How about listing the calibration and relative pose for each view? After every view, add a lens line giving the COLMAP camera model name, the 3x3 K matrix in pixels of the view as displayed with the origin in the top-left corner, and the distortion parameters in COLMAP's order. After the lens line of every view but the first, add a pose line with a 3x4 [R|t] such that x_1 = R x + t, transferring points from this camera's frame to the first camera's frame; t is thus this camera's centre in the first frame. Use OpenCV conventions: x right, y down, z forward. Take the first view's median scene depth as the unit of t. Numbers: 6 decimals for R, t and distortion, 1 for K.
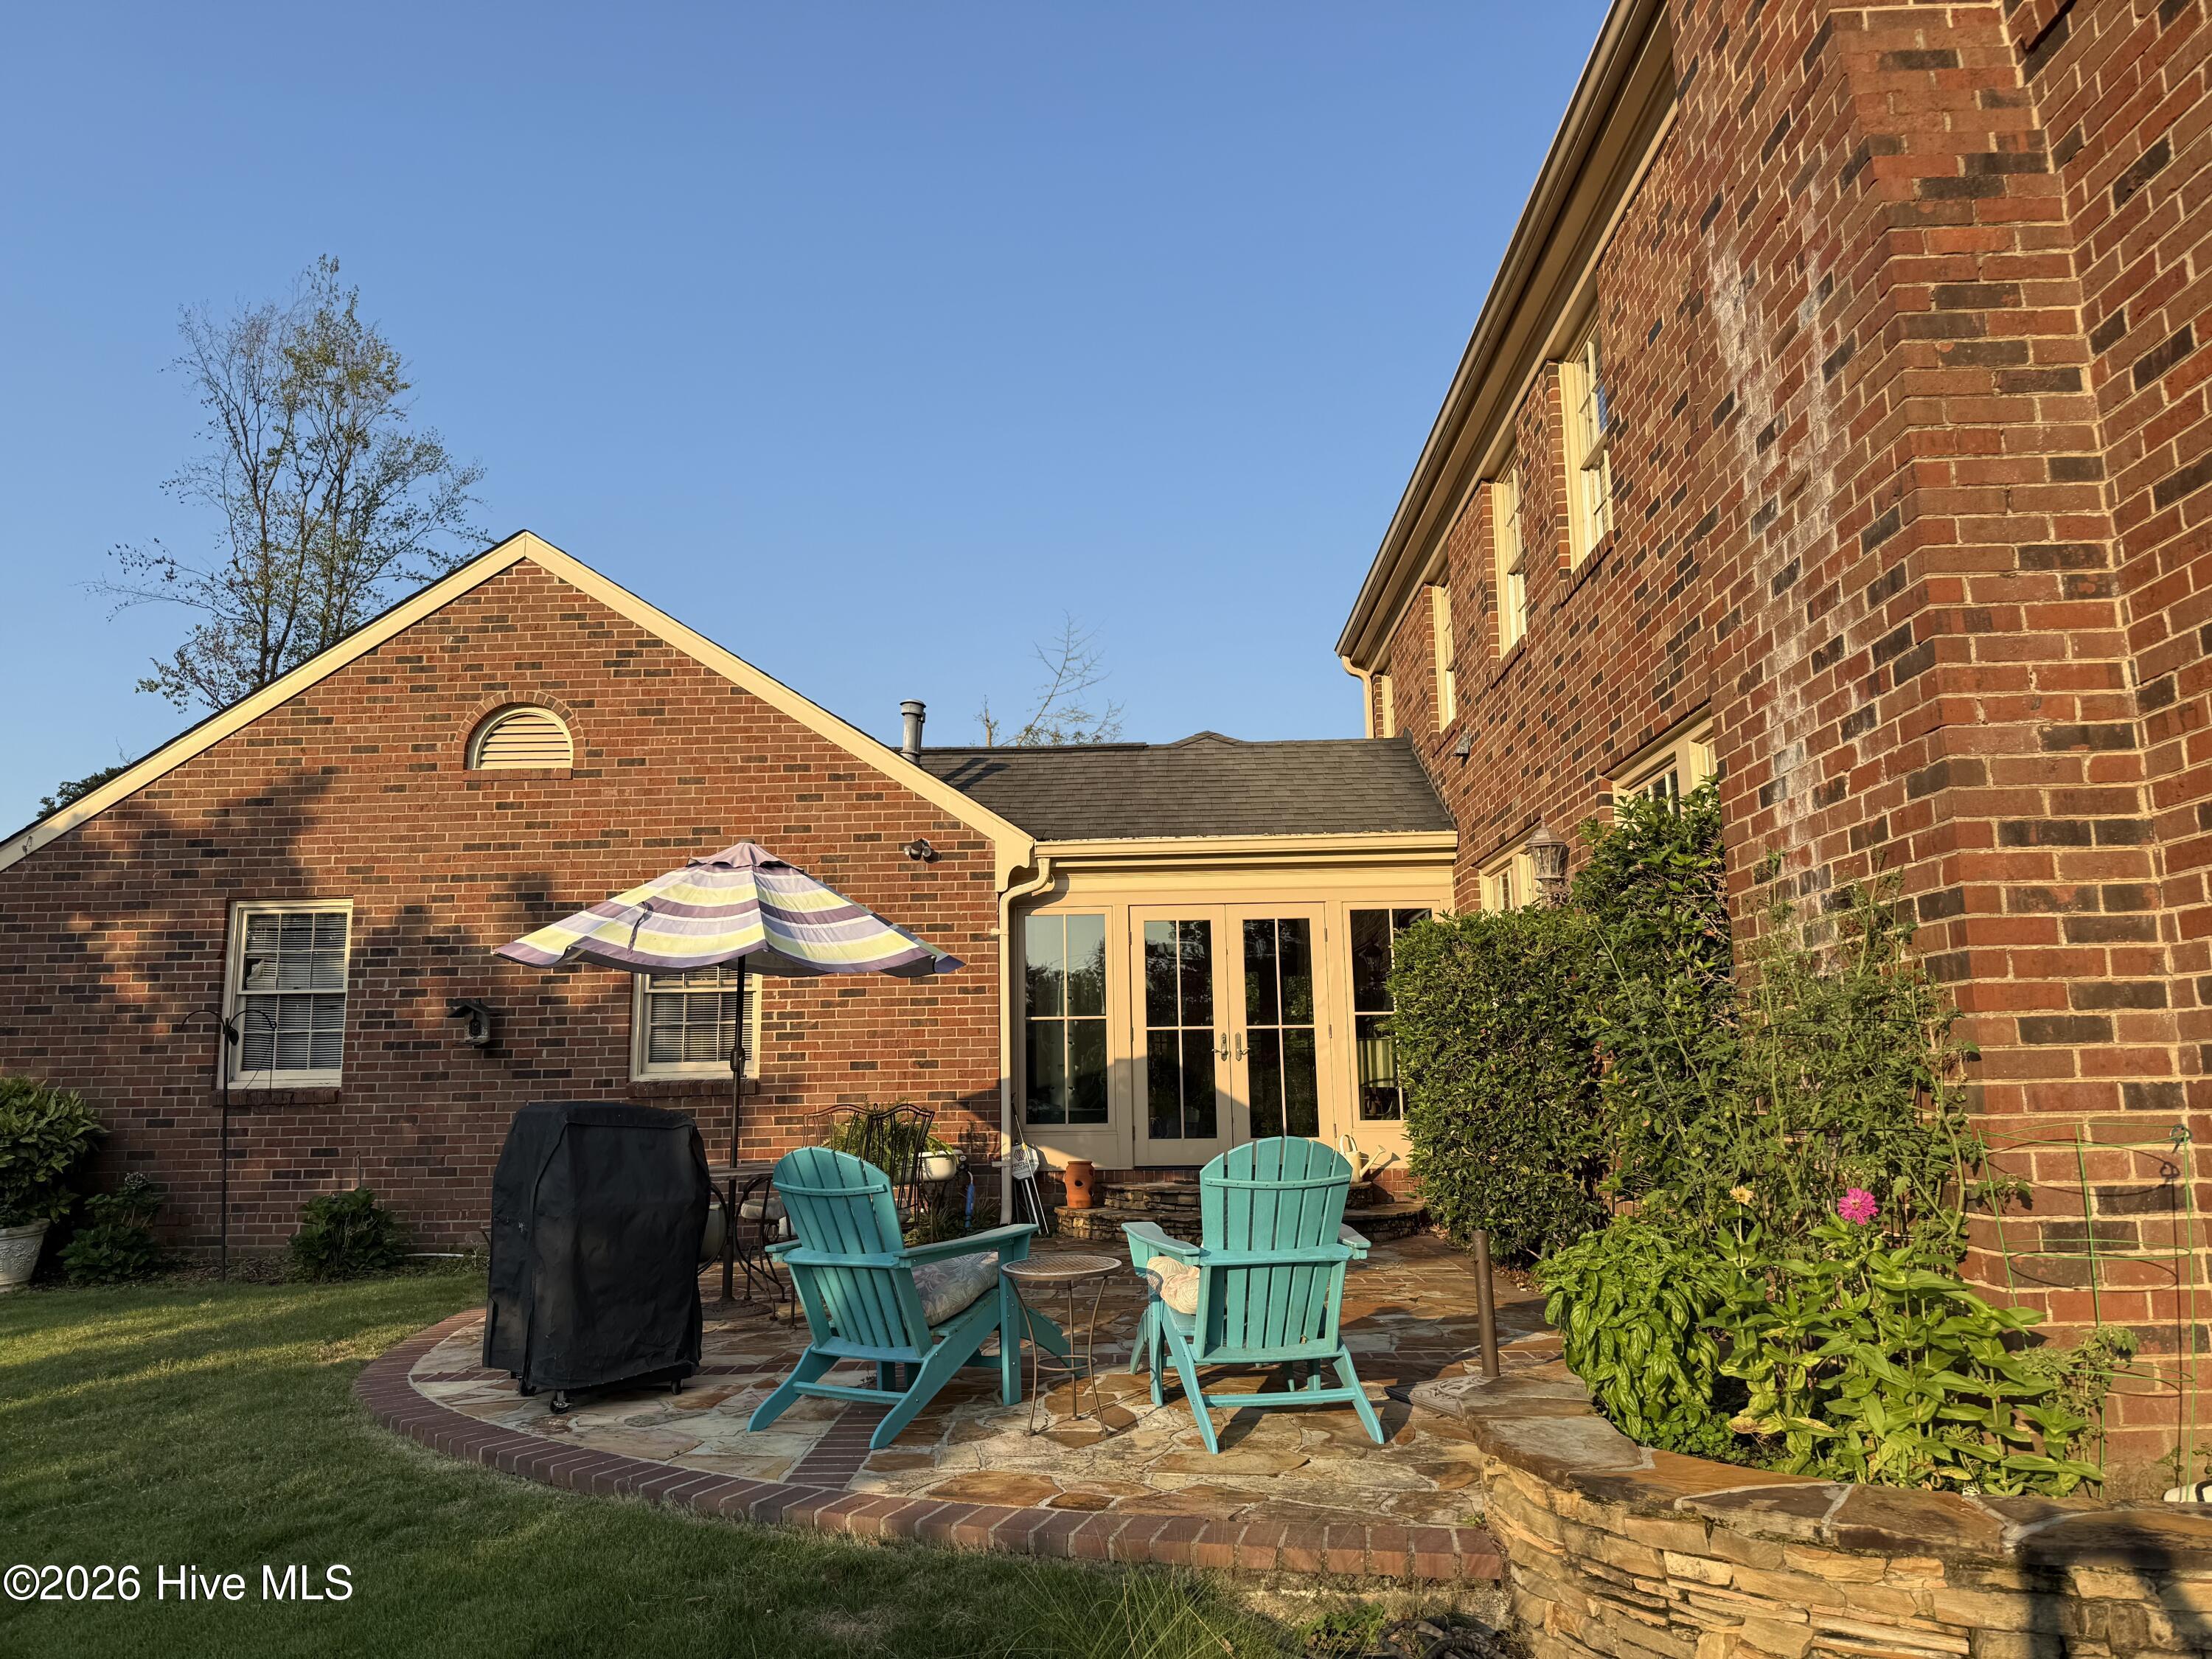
lens RADIAL K [[1553.4, 0, 1111.9], [0, 1553.4, 838.2], [0, 0, 1]] dist [0.012730, -0.005063]
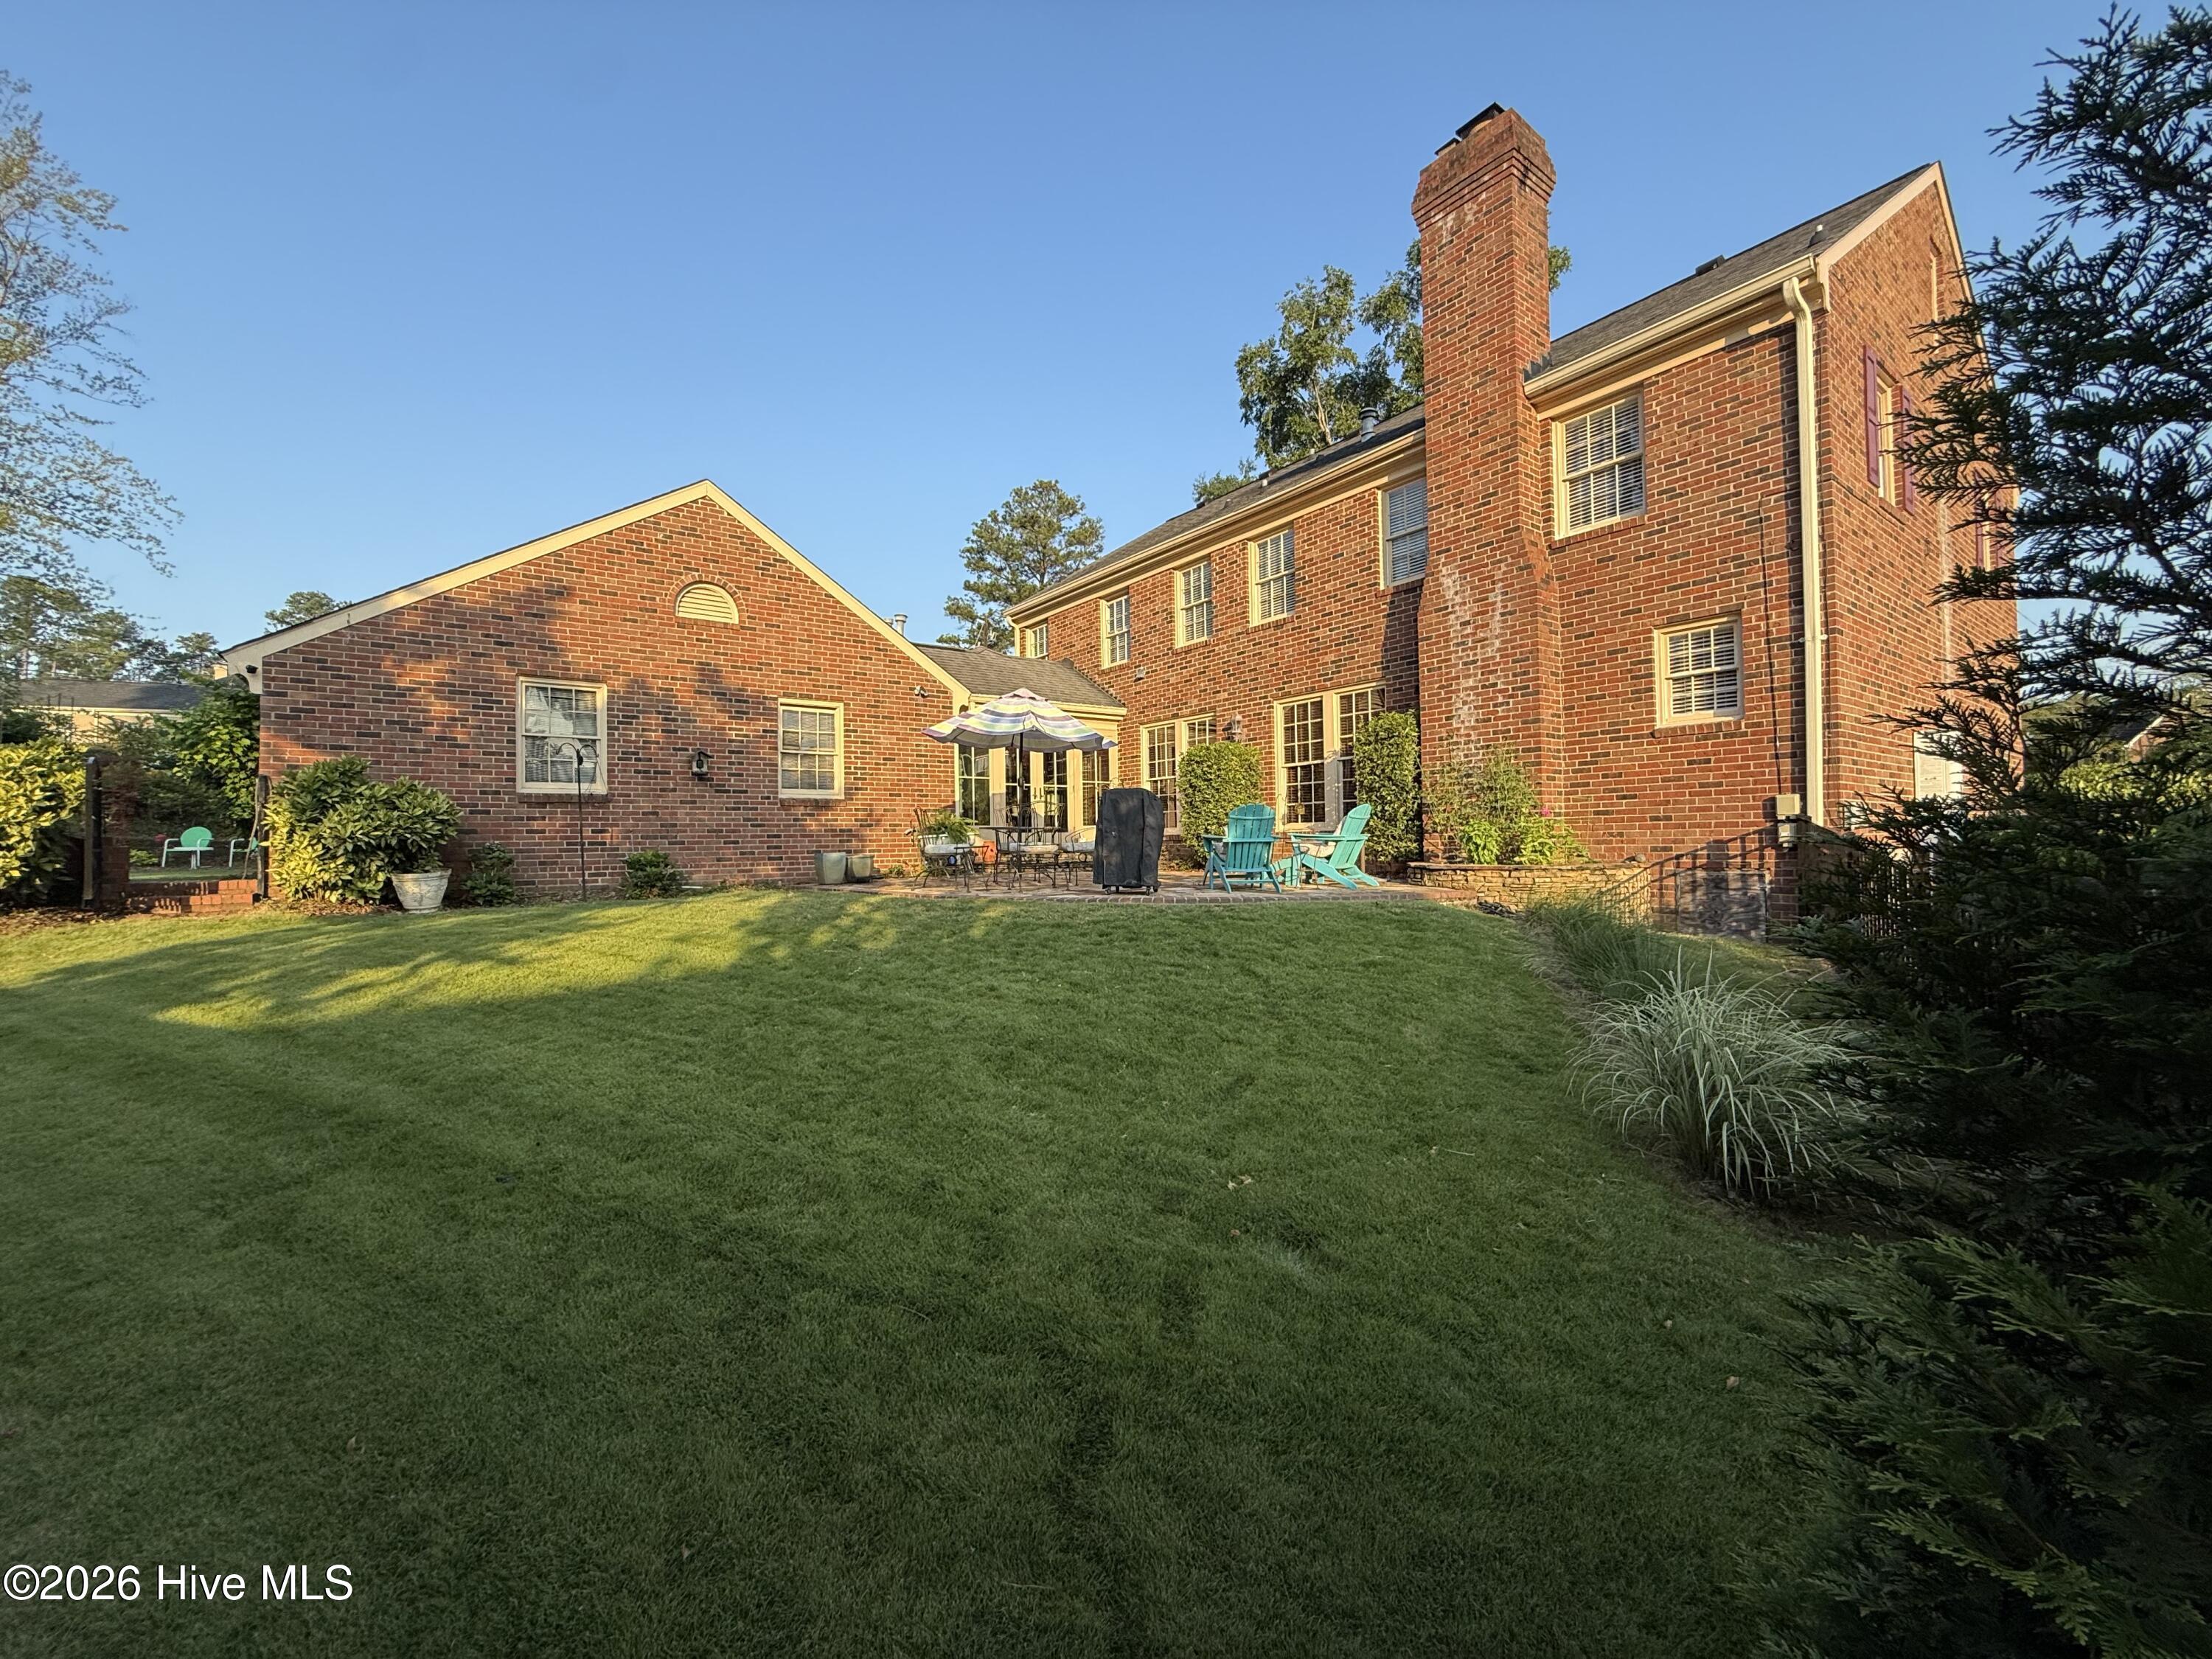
lens RADIAL K [[899.8, 0, 1099.2], [0, 899.8, 824.9], [0, 0, 1]] dist [-0.001741, 0.000089]
pose [[0.792173, 0.019935, 0.609971, -0.656275], [-0.100534, 0.990075, 0.098206, 0.041492], [-0.601959, -0.139119, 0.786315, -0.102608]]
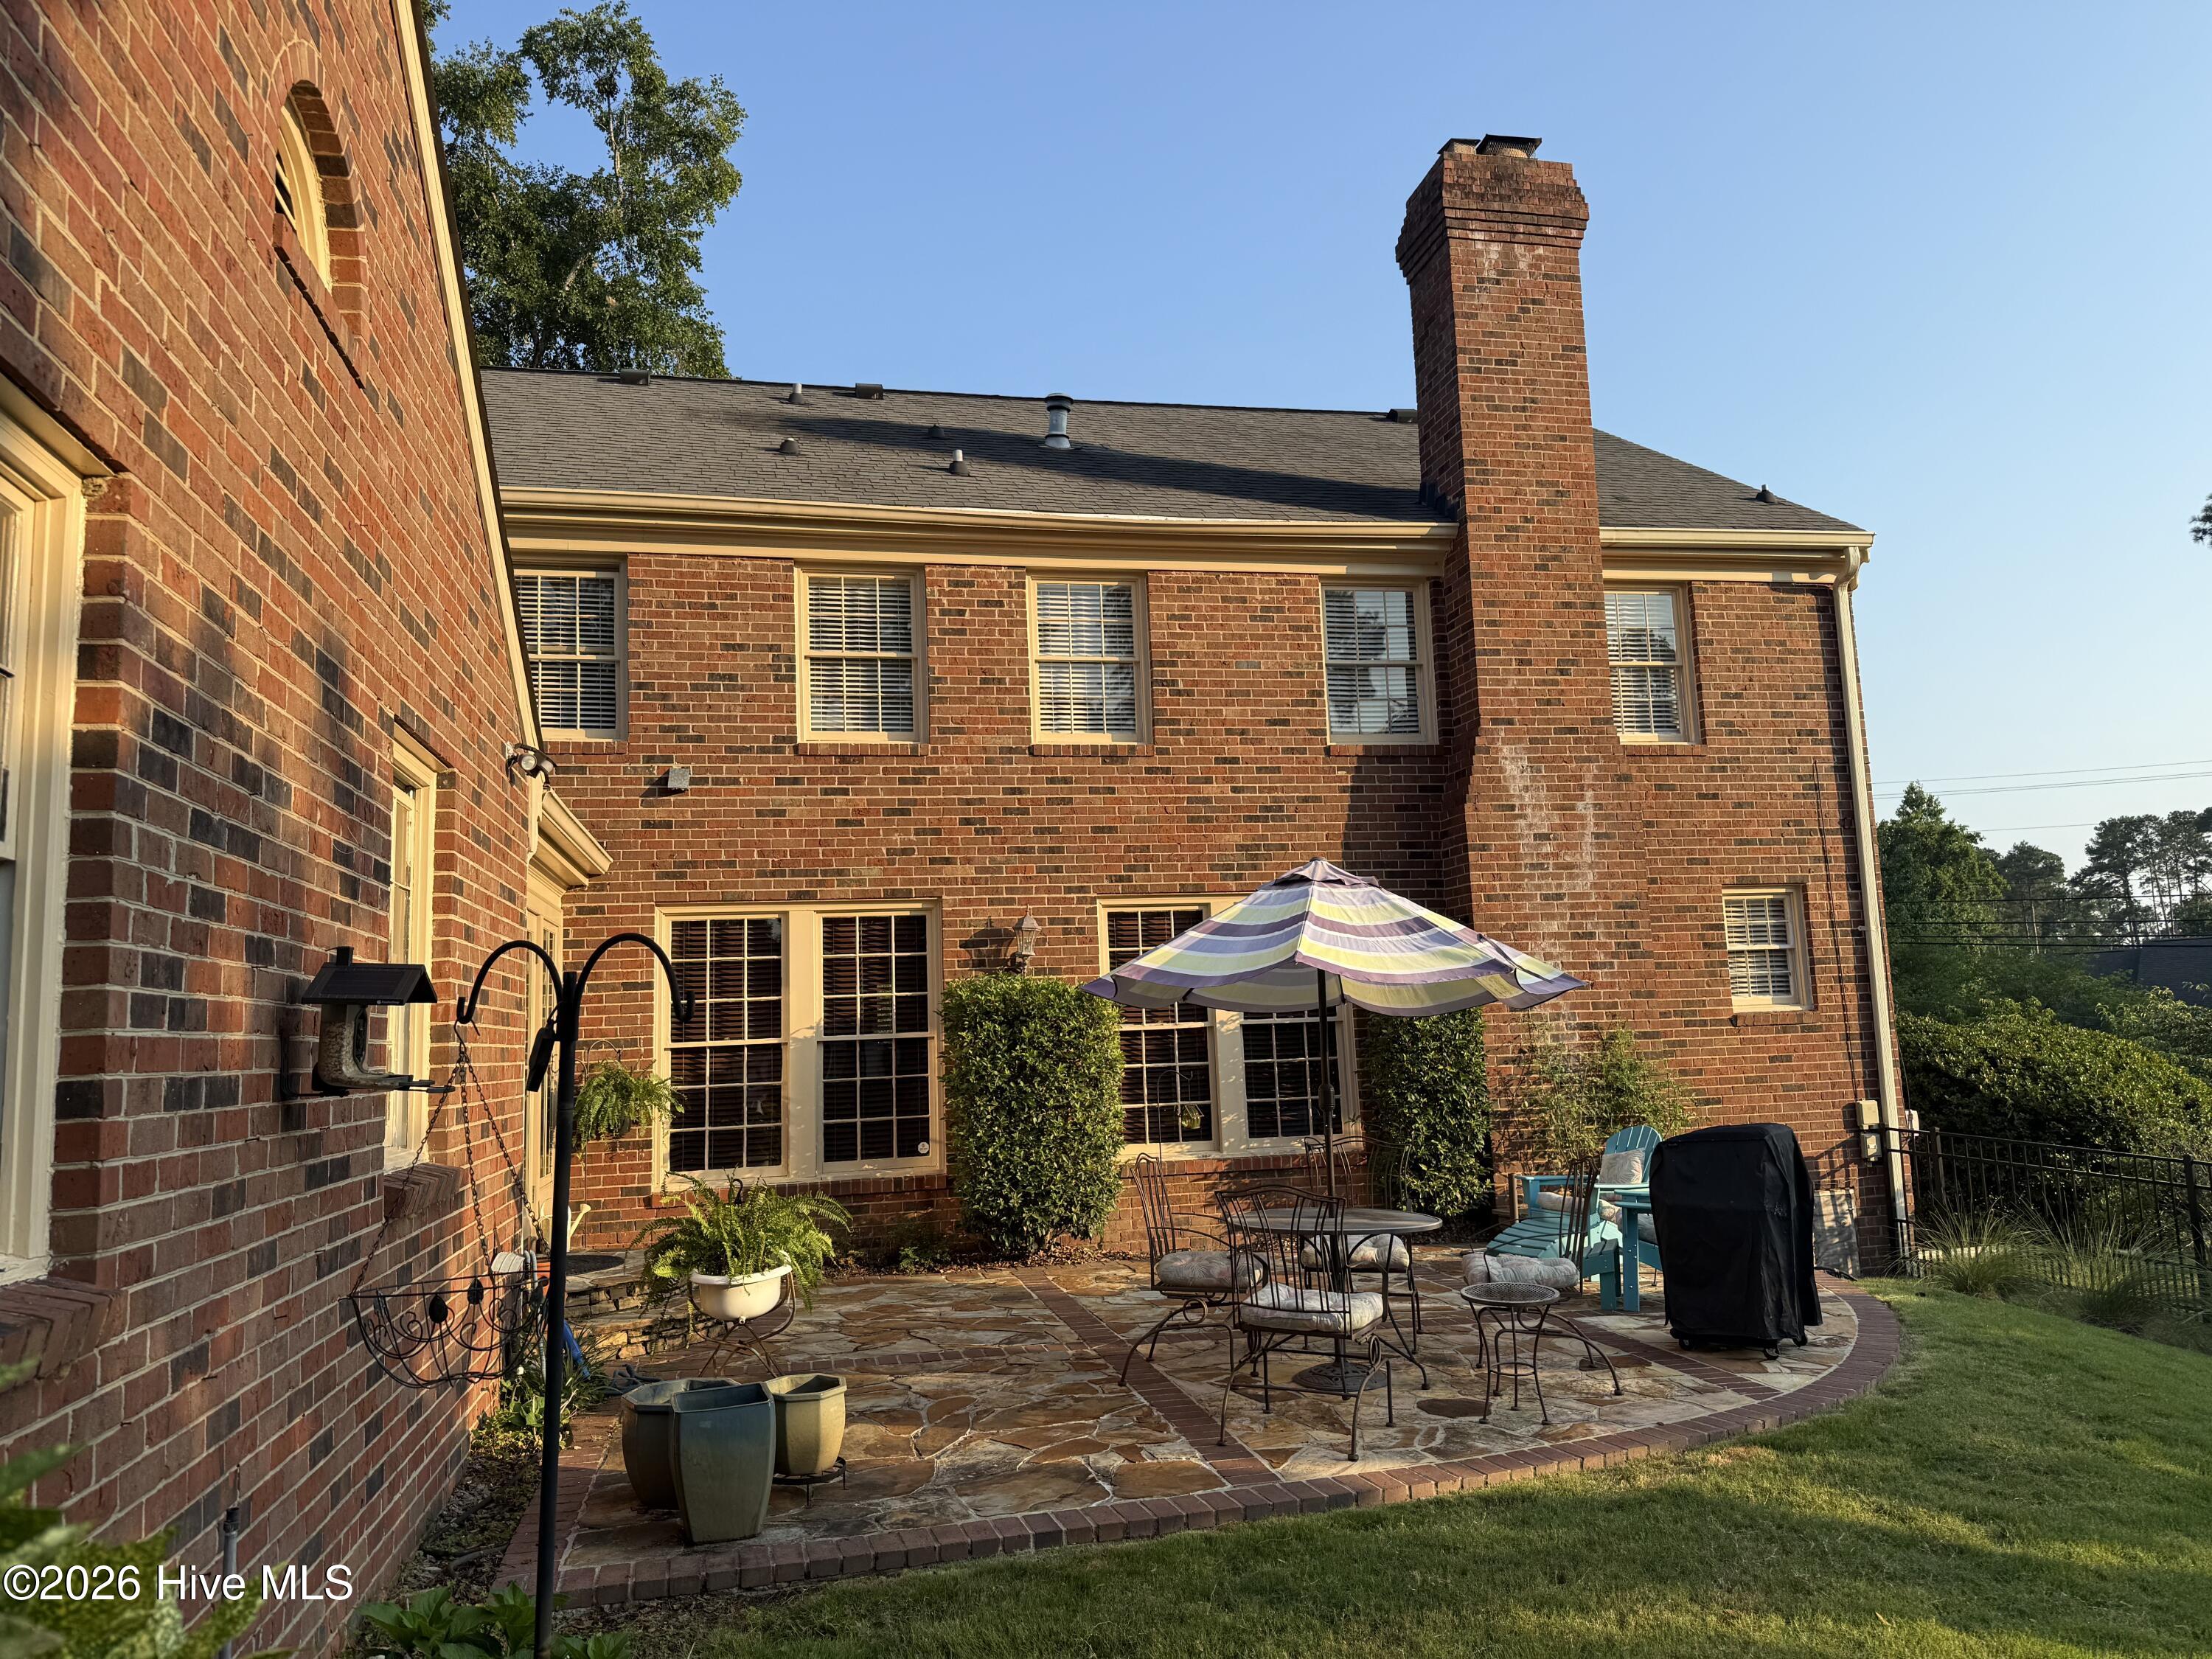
lens RADIAL K [[1553.4, 0, 1100.2], [0, 1553.4, 827.0], [0, 0, 1]] dist [0.012730, -0.005063]
pose [[-0.220800, 0.160728, 0.961984, -0.753700], [-0.124027, 0.973693, -0.191151, 0.121984], [-0.967401, -0.161518, -0.195057, 0.905208]]
